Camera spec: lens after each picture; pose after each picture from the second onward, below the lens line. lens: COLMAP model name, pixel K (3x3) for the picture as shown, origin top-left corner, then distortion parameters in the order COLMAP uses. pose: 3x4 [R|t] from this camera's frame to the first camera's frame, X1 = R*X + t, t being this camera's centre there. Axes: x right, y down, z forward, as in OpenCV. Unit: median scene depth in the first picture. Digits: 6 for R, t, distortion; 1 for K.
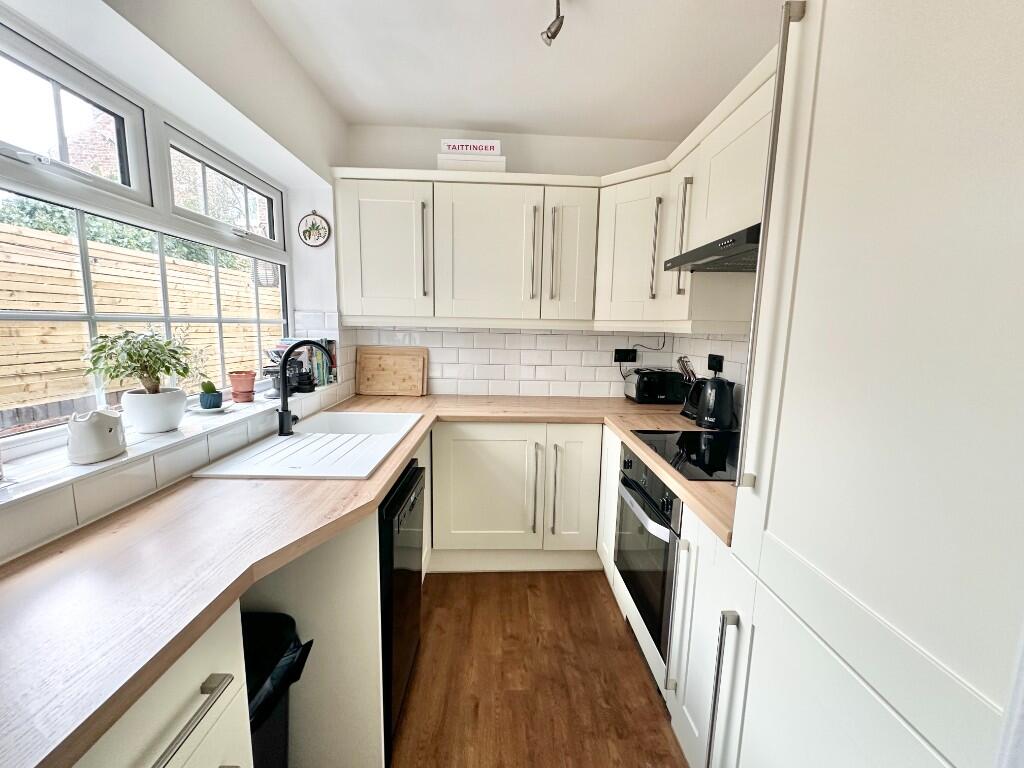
lens RADIAL K [[406.3, 0, 513.1], [0, 406.3, 384.1], [0, 0, 1]] dist [-0.001954, 0.000509]
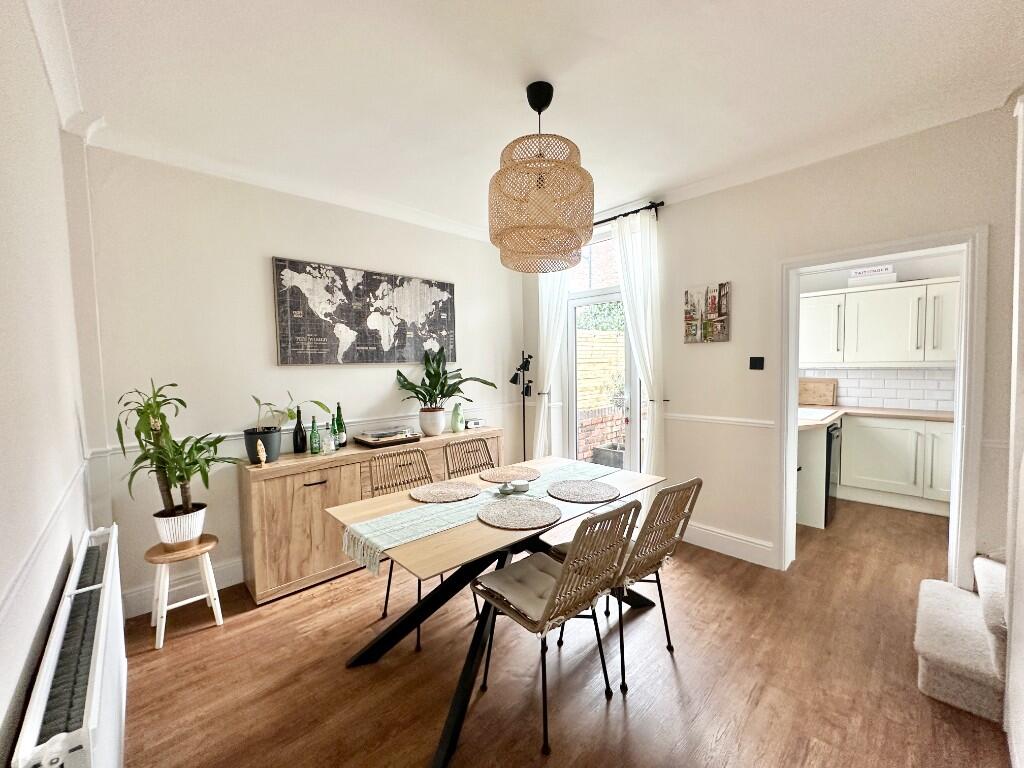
lens RADIAL K [[406.3, 0, 512.9], [0, 406.3, 384.2], [0, 0, 1]] dist [-0.001954, 0.000509]
pose [[0.676478, 0.005276, -0.736444, 0.182192], [-0.071937, 0.995666, -0.058945, 0.186677], [0.732941, 0.092853, 0.673926, -1.626568]]
